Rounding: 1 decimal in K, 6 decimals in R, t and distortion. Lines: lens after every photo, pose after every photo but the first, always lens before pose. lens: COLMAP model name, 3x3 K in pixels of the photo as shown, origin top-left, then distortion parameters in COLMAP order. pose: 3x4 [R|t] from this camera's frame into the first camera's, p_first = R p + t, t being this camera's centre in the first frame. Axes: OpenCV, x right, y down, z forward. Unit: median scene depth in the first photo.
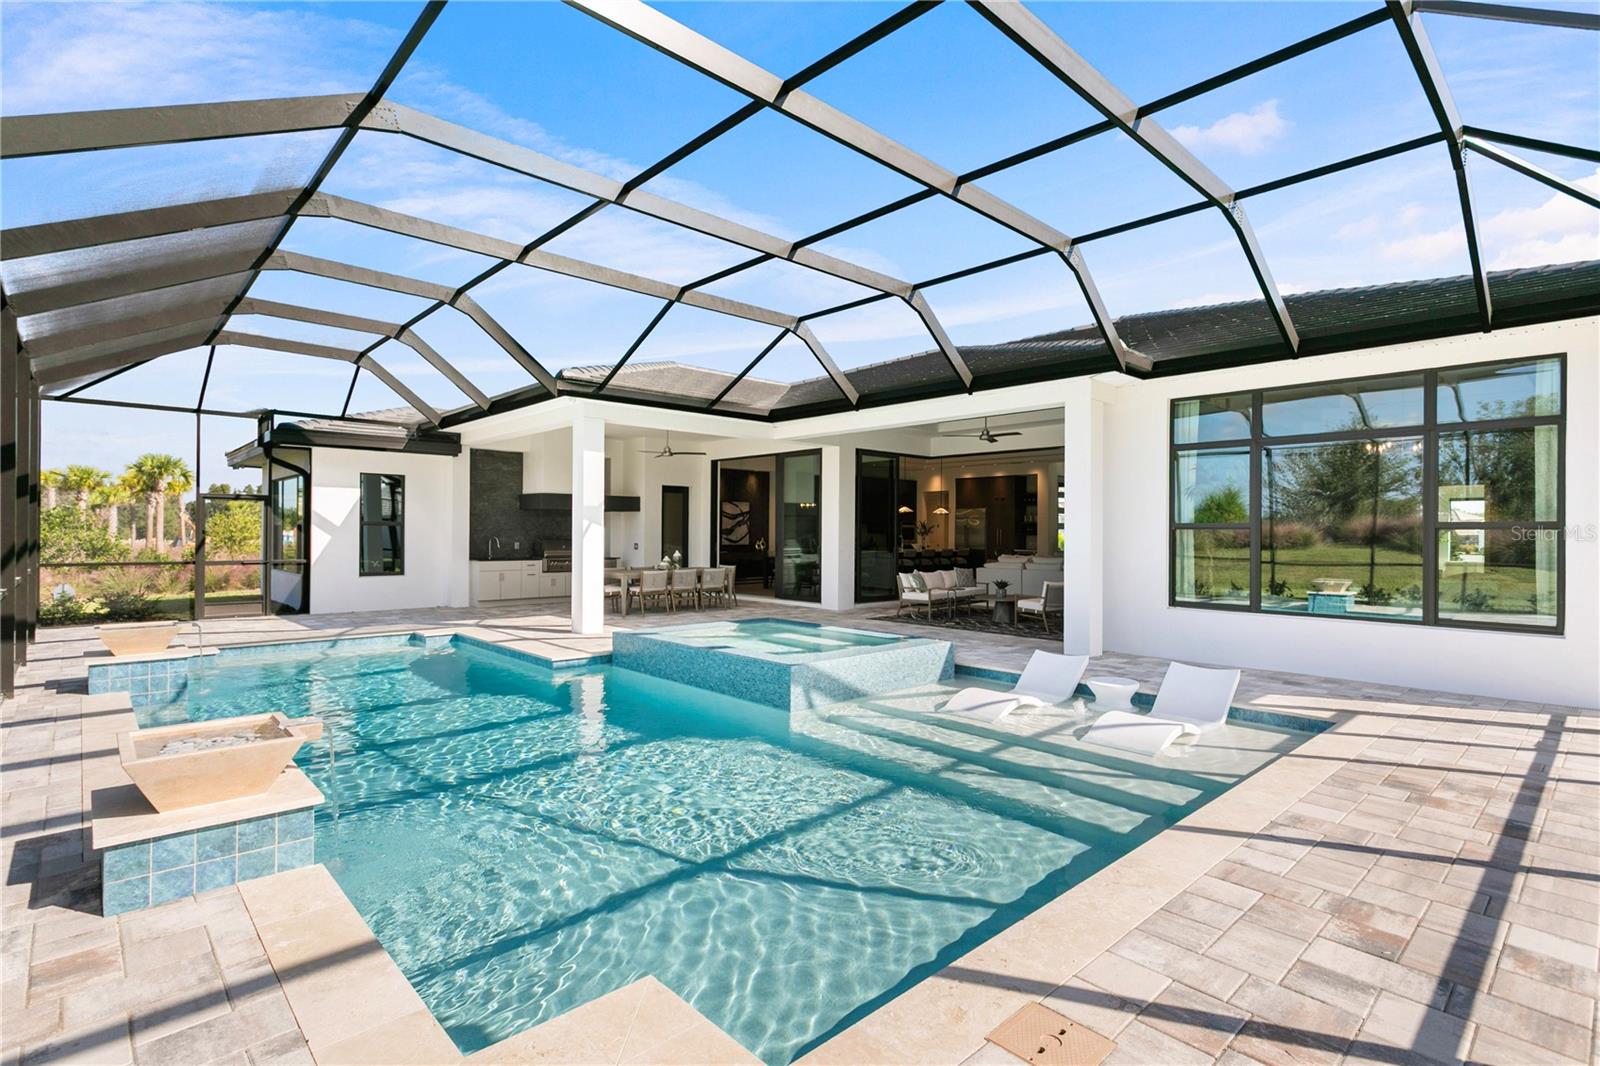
lens RADIAL K [[771.2, 0, 801.9], [0, 771.2, 540.3], [0, 0, 1]] dist [-0.004222, -0.000107]
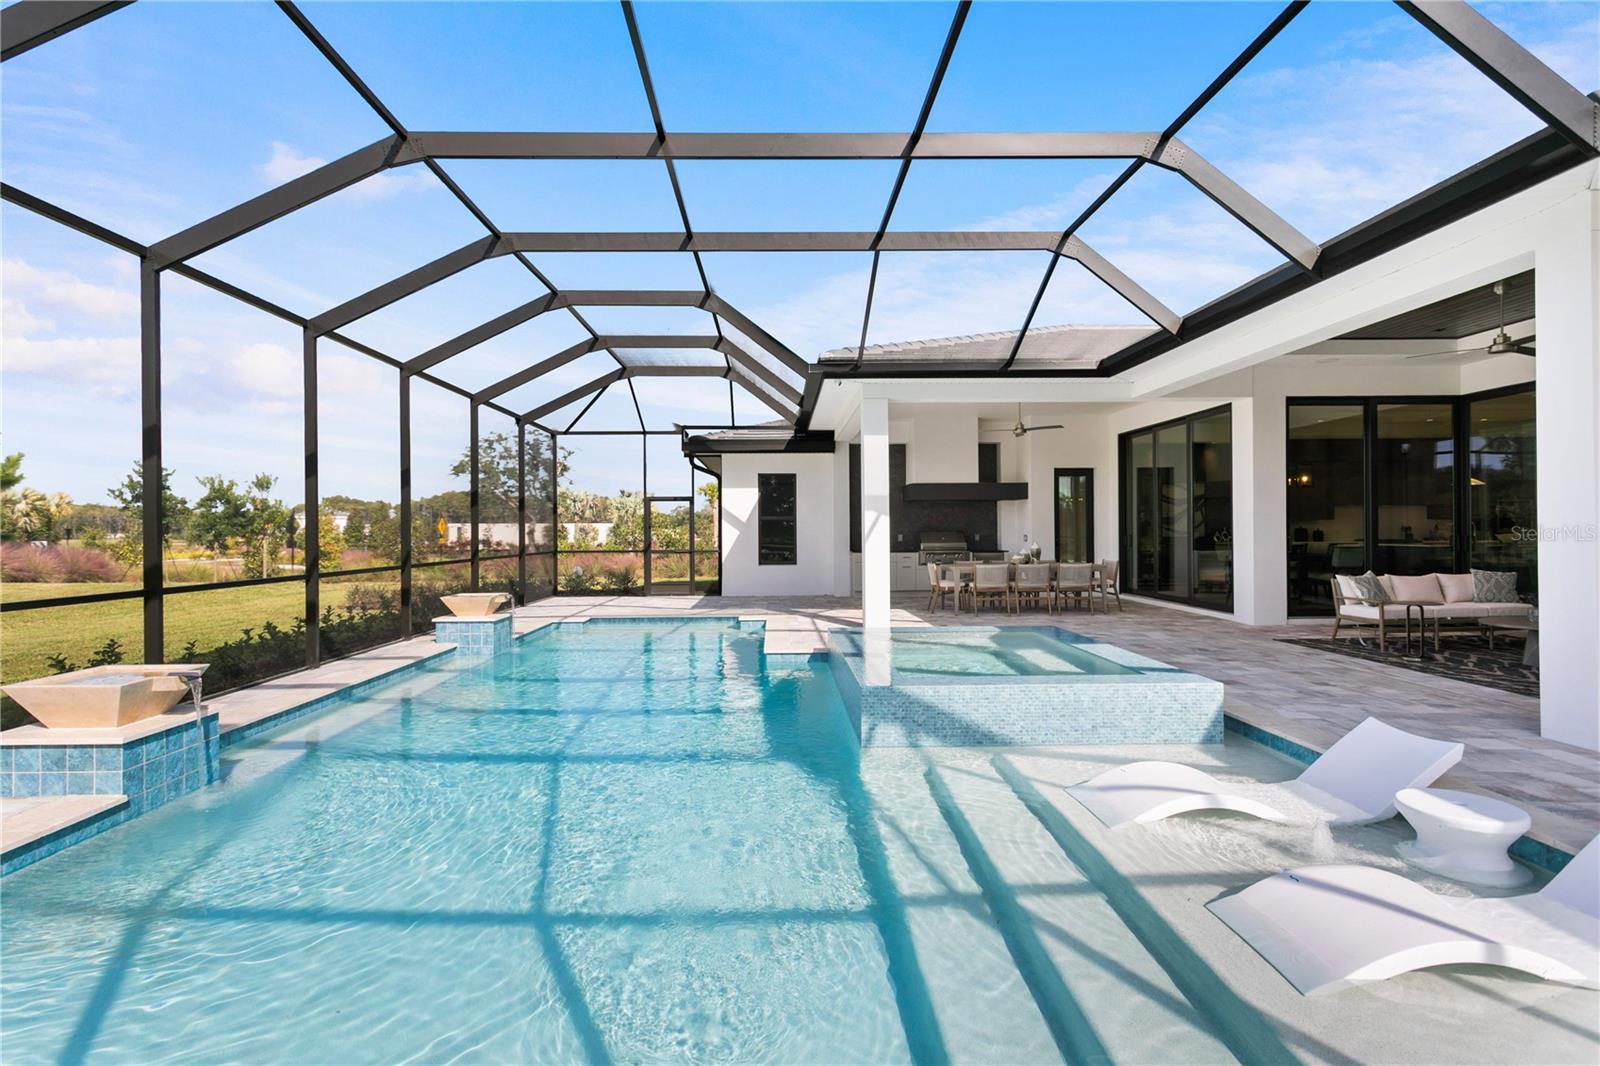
lens RADIAL K [[771.2, 0, 799.0], [0, 771.2, 528.9], [0, 0, 1]] dist [-0.004222, -0.000107]
pose [[0.745728, -0.012026, -0.666142, 0.234512], [0.005437, 0.999914, -0.011965, 0.007731], [0.666229, 0.005301, 0.745729, 0.201843]]
